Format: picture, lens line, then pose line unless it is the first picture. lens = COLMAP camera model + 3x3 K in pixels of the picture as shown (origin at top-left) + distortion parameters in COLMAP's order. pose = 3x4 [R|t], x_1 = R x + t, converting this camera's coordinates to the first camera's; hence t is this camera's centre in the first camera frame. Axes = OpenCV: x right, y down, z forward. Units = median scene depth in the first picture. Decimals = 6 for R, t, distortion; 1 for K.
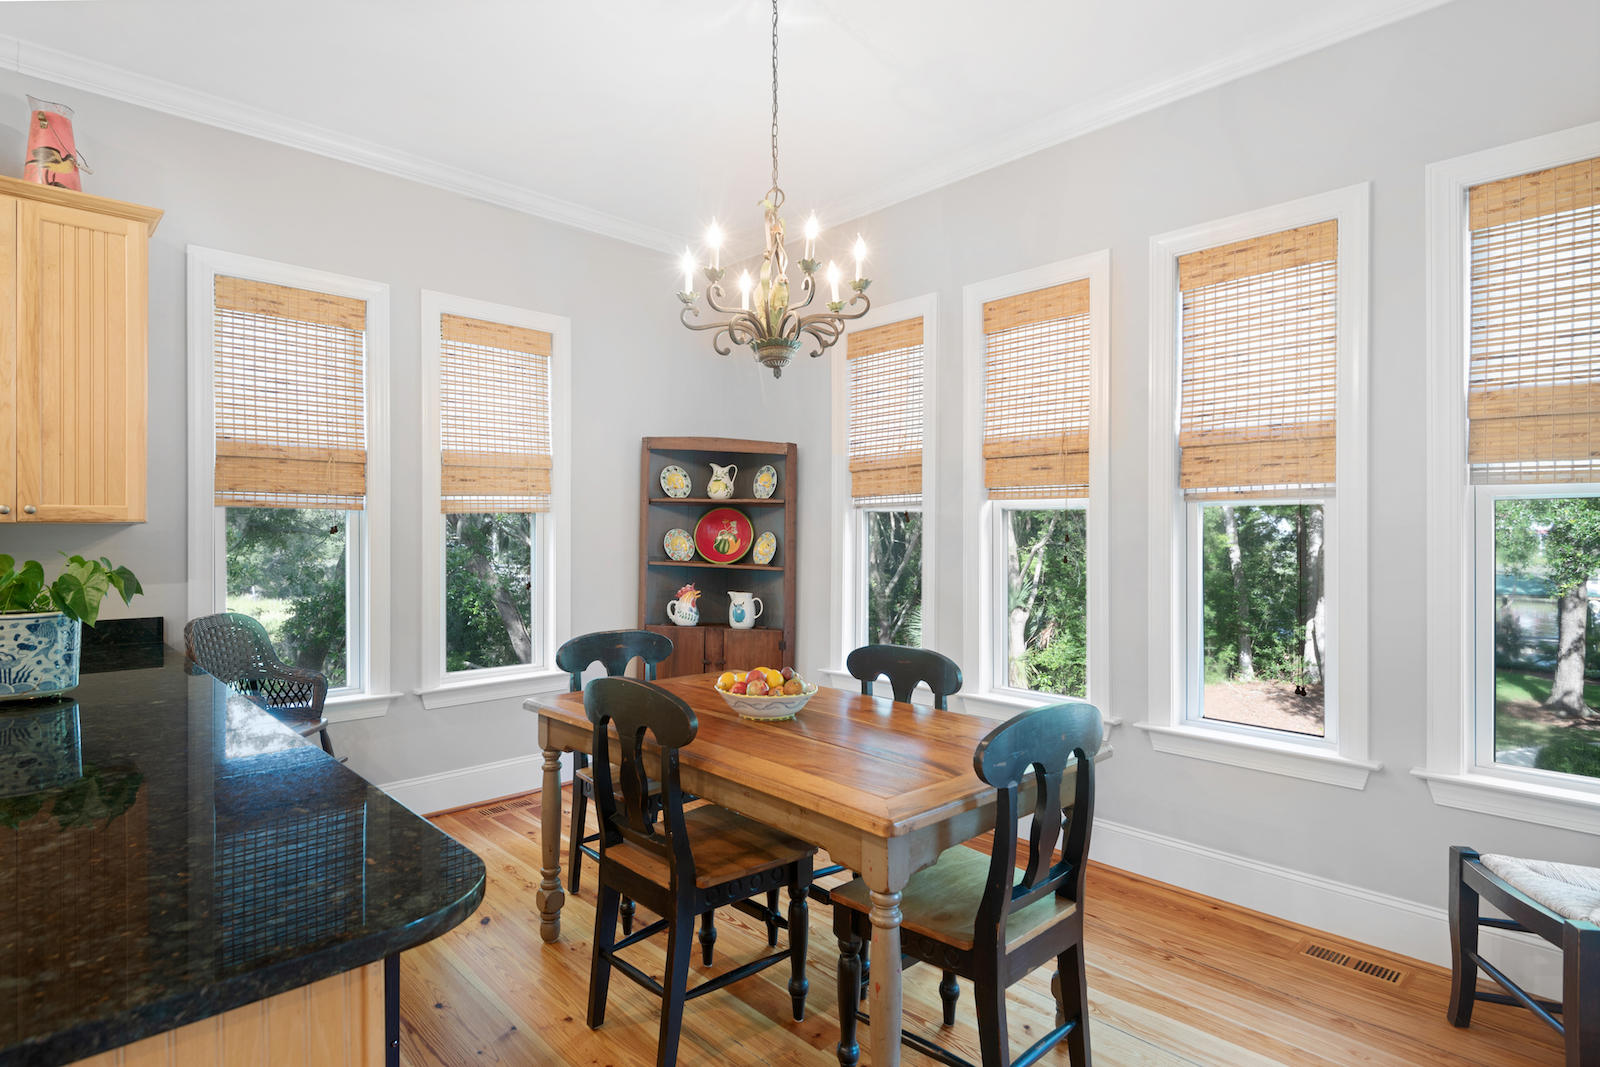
lens RADIAL K [[833.6, 0, 800.0], [0, 833.6, 533.5], [0, 0, 1]] dist [0.030014, -0.000057]
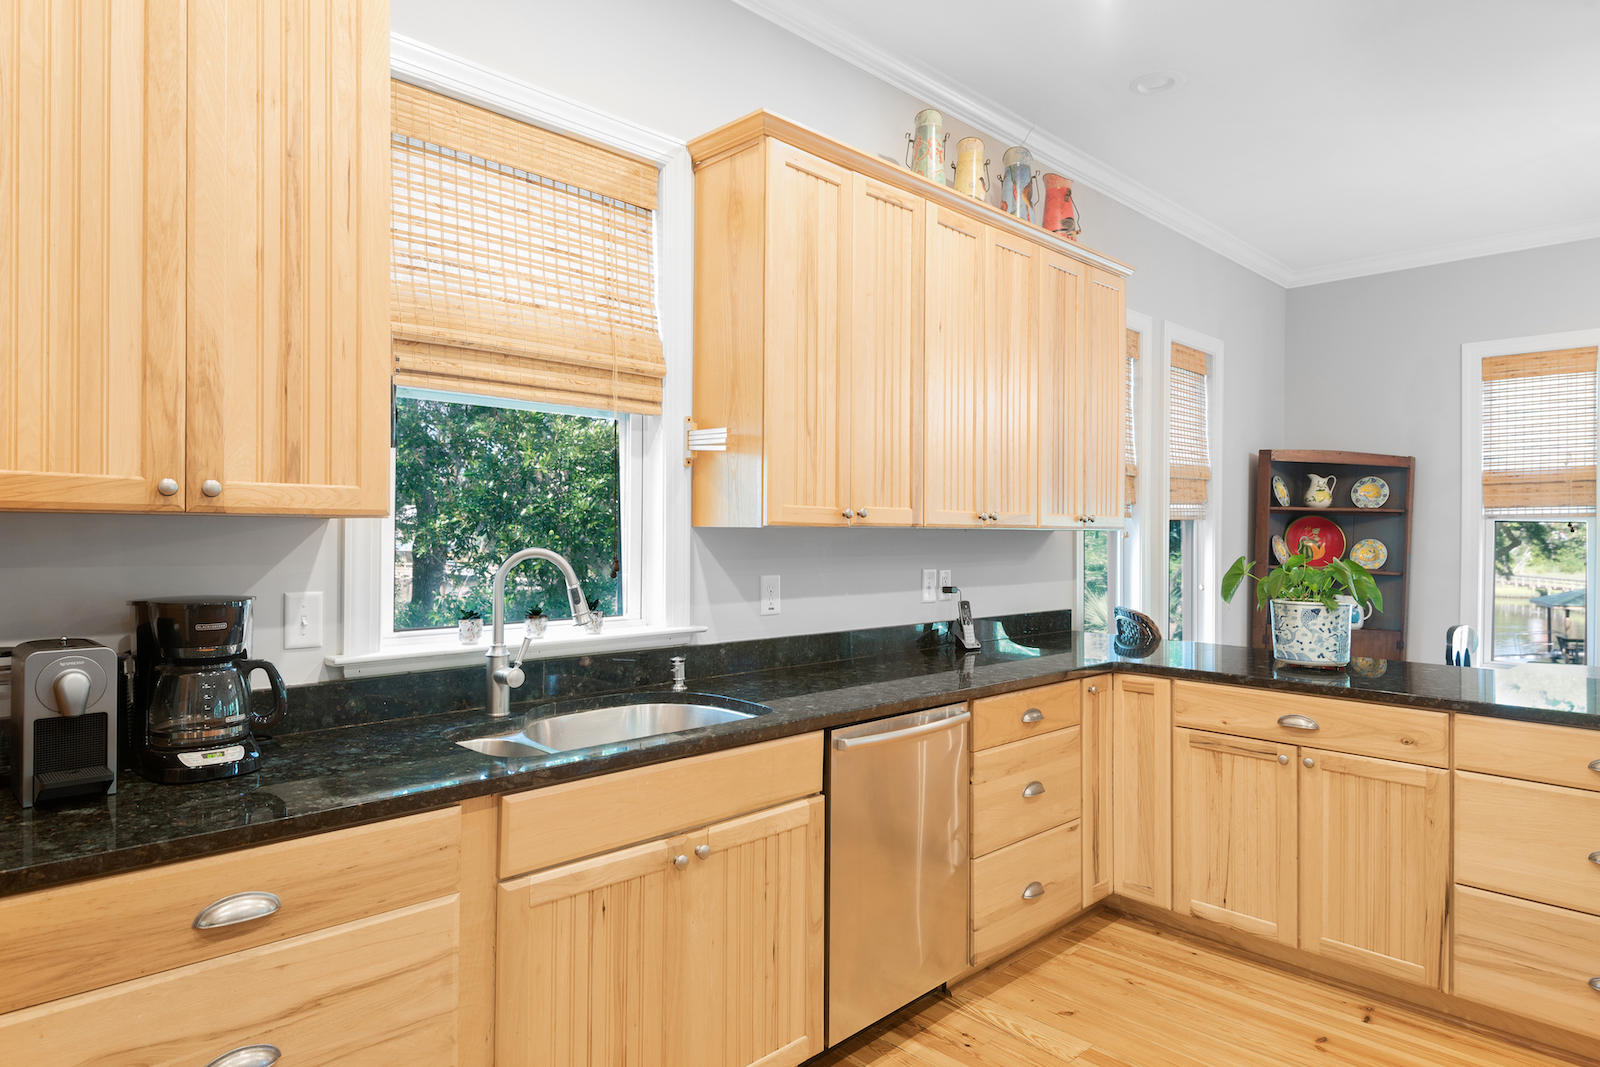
lens RADIAL K [[932.3, 0, 793.3], [0, 932.3, 530.5], [0, 0, 1]] dist [0.007658, 0.000918]
pose [[0.999920, 0.008928, 0.009008, -1.101102], [-0.008904, 0.999957, -0.002747, -0.003226], [-0.009032, 0.002666, 0.999956, -0.275839]]
